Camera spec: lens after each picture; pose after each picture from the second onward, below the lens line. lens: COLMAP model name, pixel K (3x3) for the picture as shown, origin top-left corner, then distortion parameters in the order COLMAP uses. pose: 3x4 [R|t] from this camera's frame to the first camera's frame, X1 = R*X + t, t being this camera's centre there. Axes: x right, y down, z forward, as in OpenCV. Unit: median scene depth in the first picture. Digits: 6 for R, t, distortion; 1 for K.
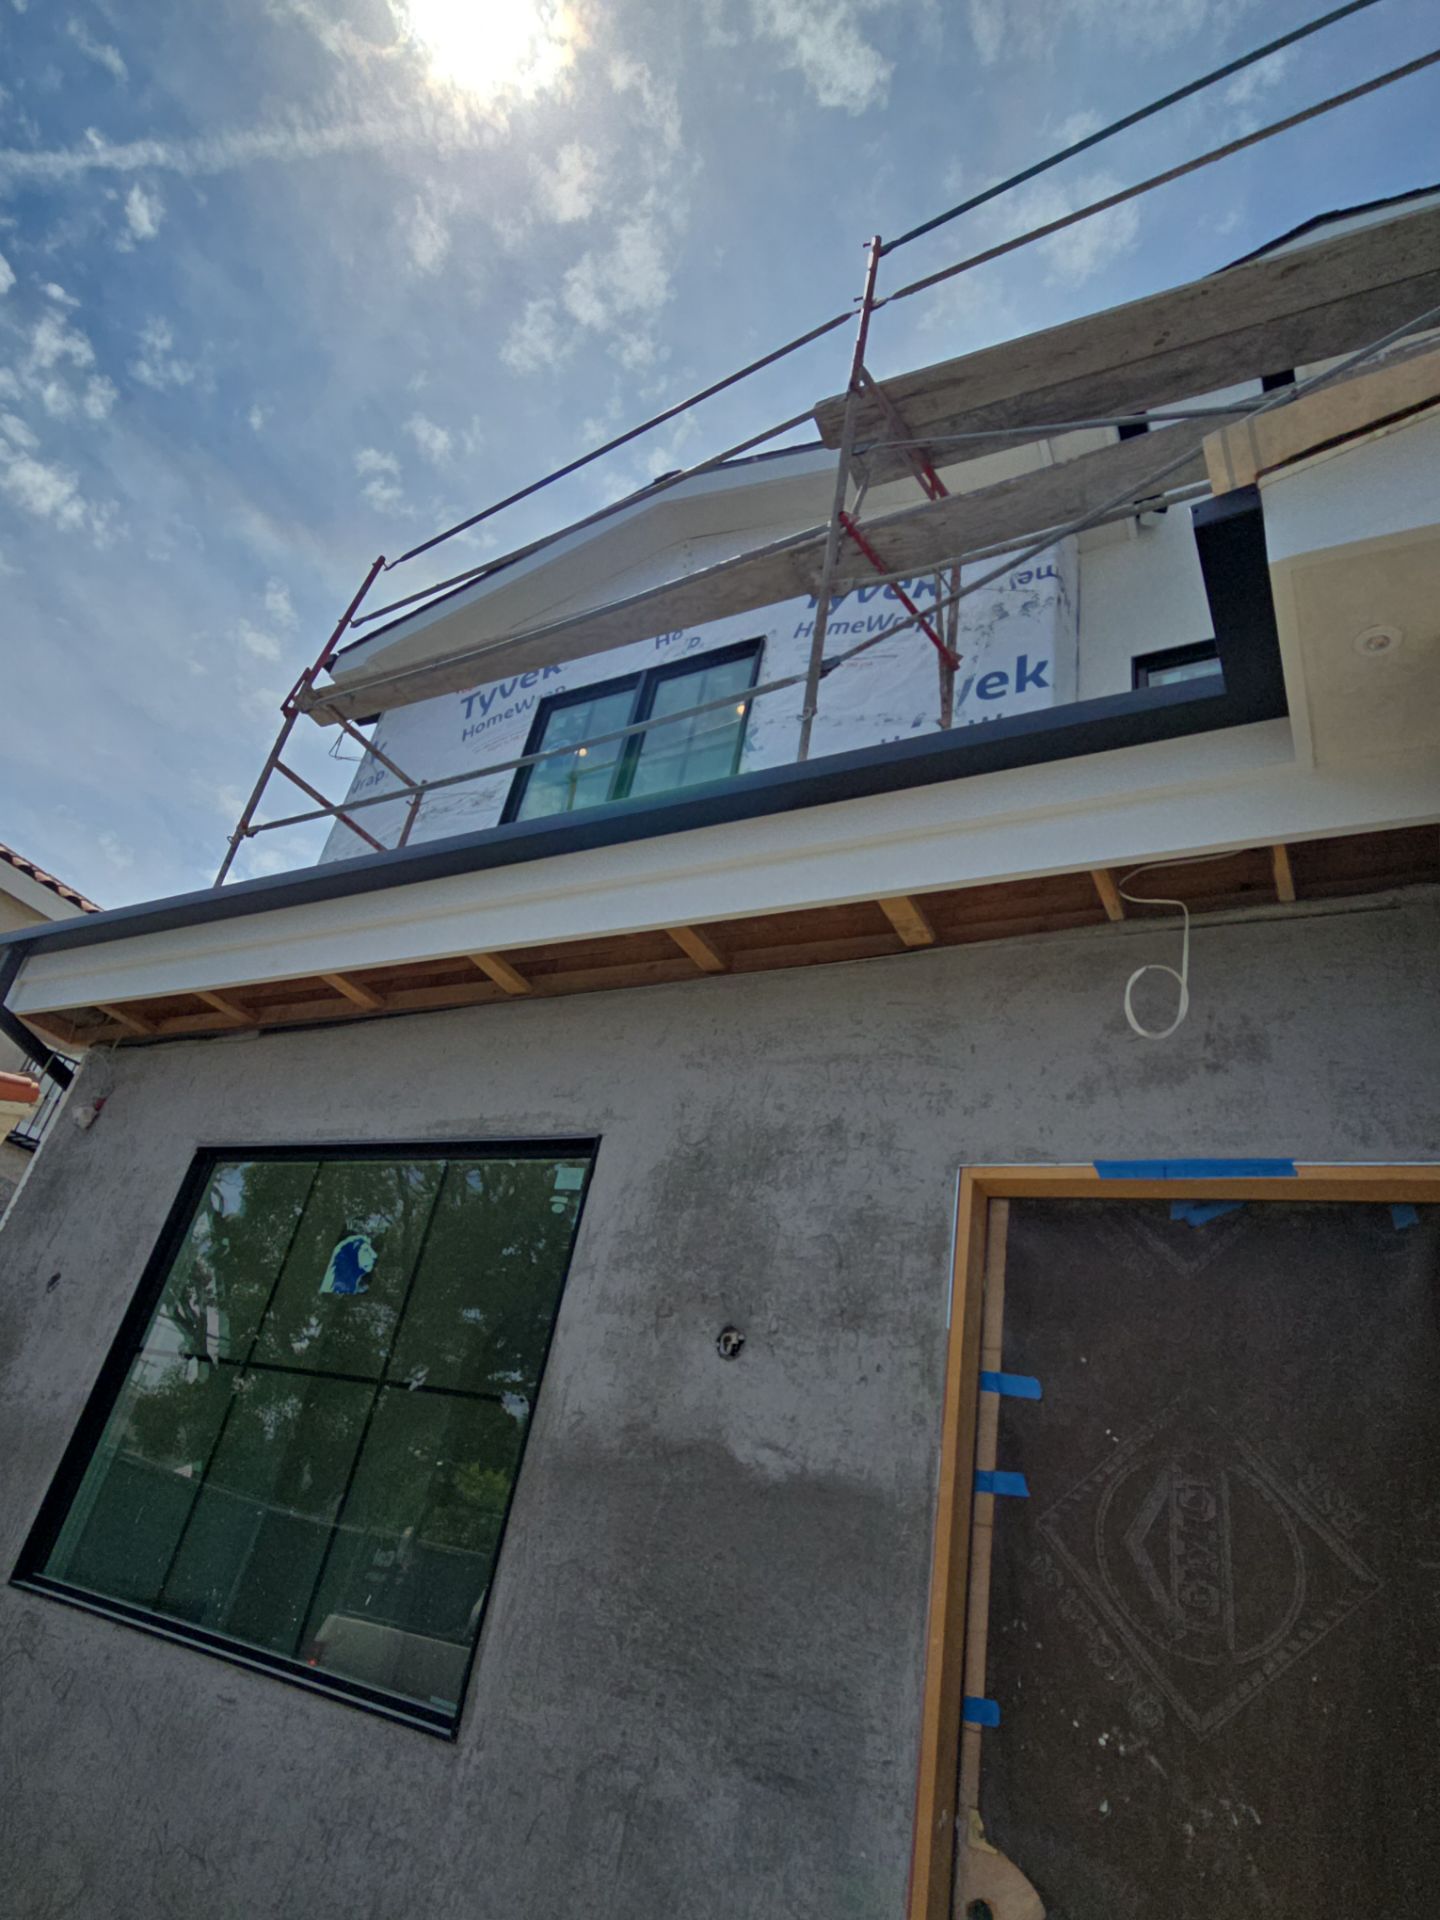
lens RADIAL K [[1048.3, 0, 670.3], [0, 1048.3, 965.5], [0, 0, 1]] dist [0.042742, -0.030862]
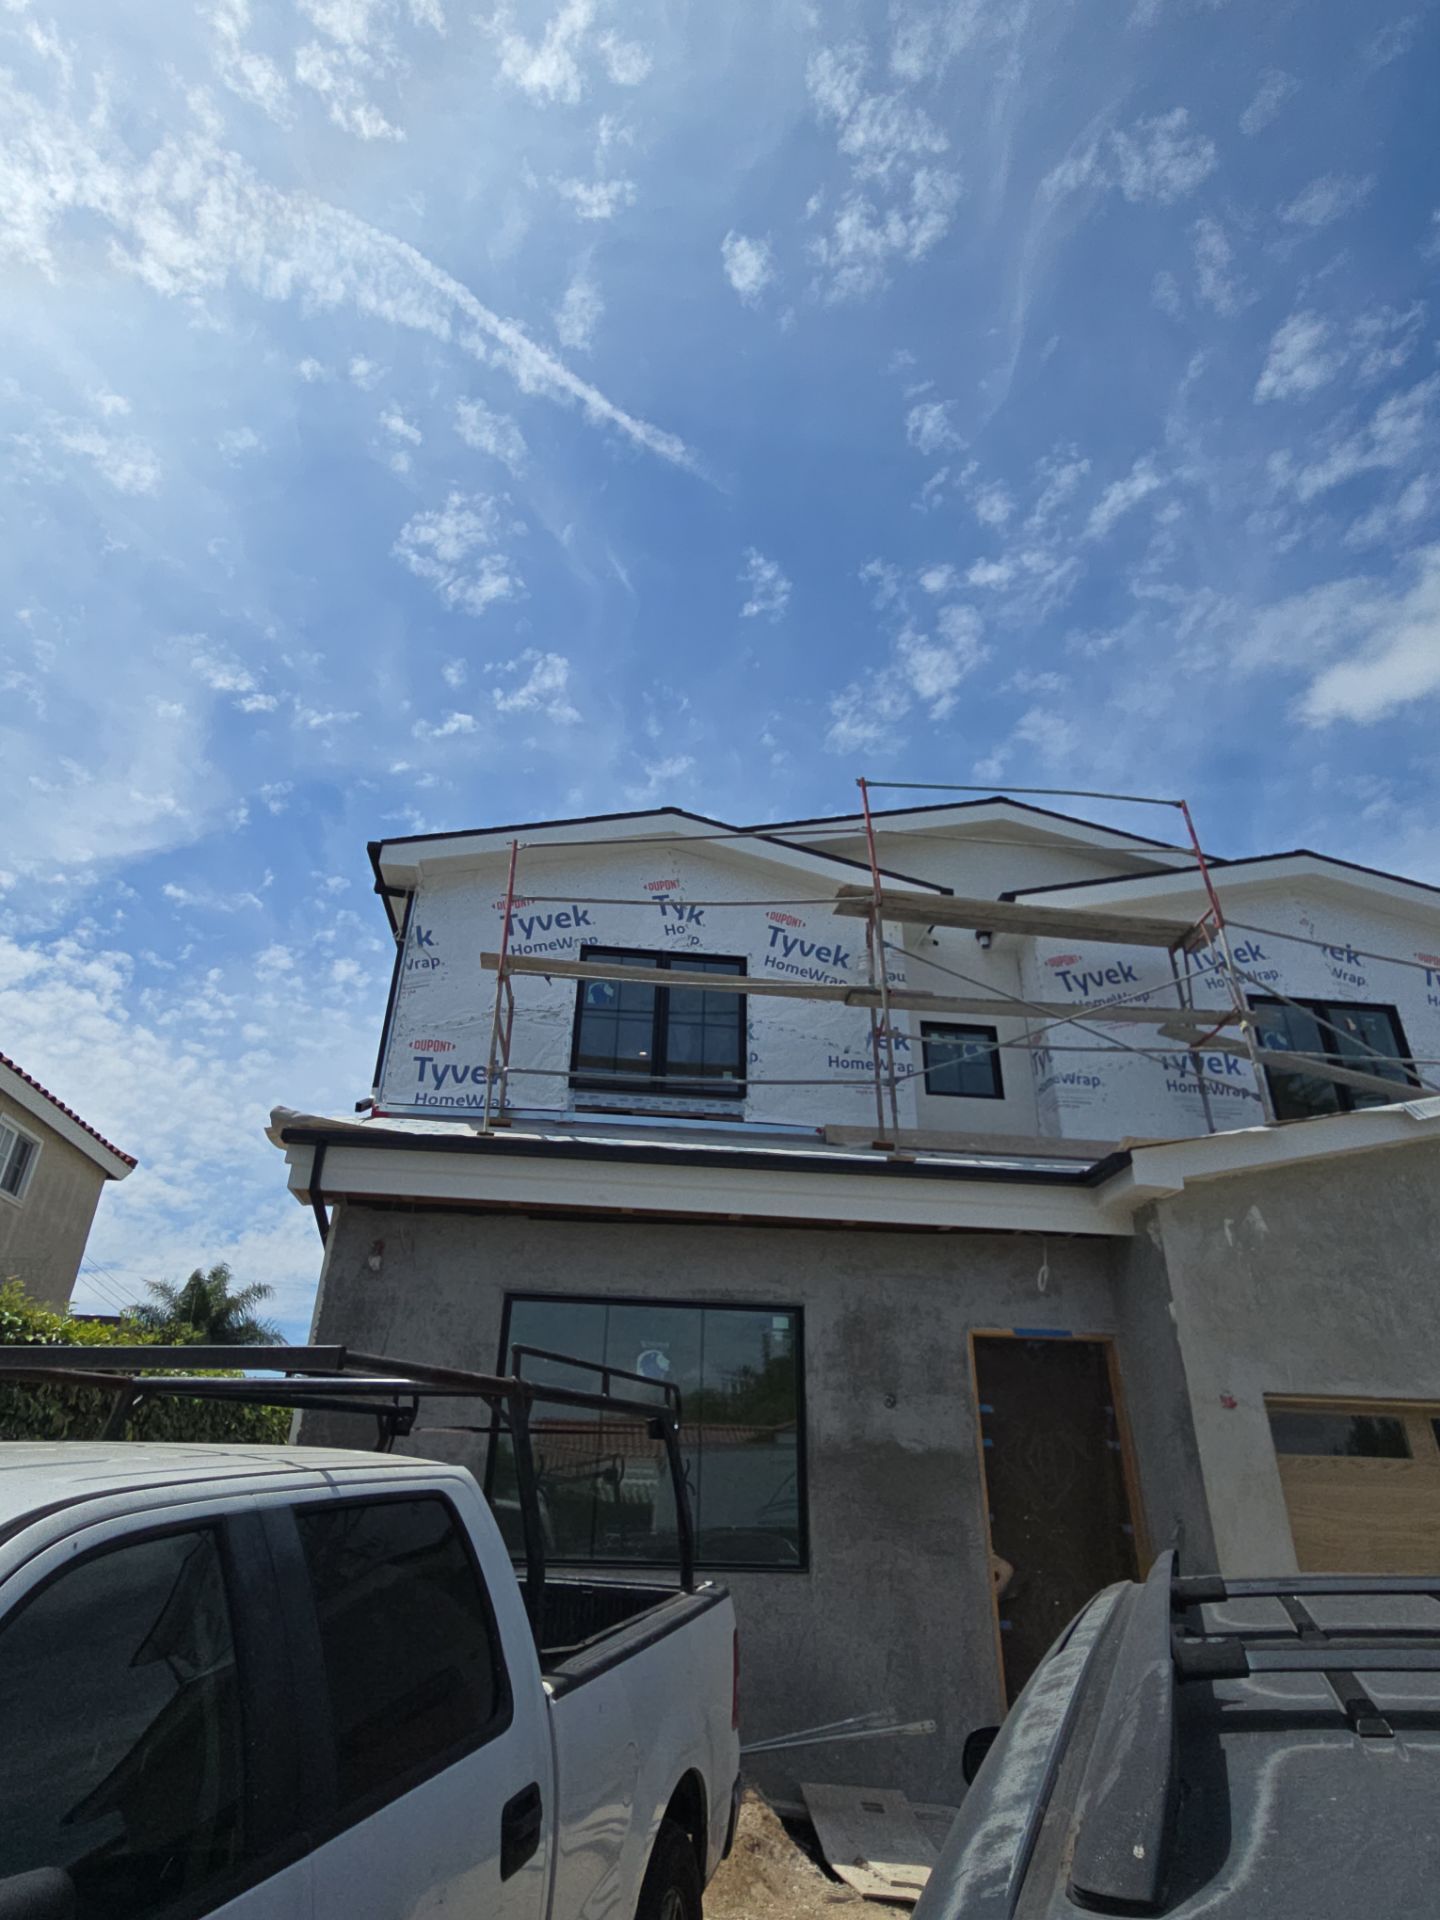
lens RADIAL K [[1048.3, 0, 670.3], [0, 1048.3, 965.5], [0, 0, 1]] dist [0.042742, -0.030862]
pose [[0.801788, 0.120773, 0.585278, -2.027363], [-0.174632, 0.983968, 0.036190, -0.686488], [-0.571524, -0.131225, 0.810025, -0.626629]]
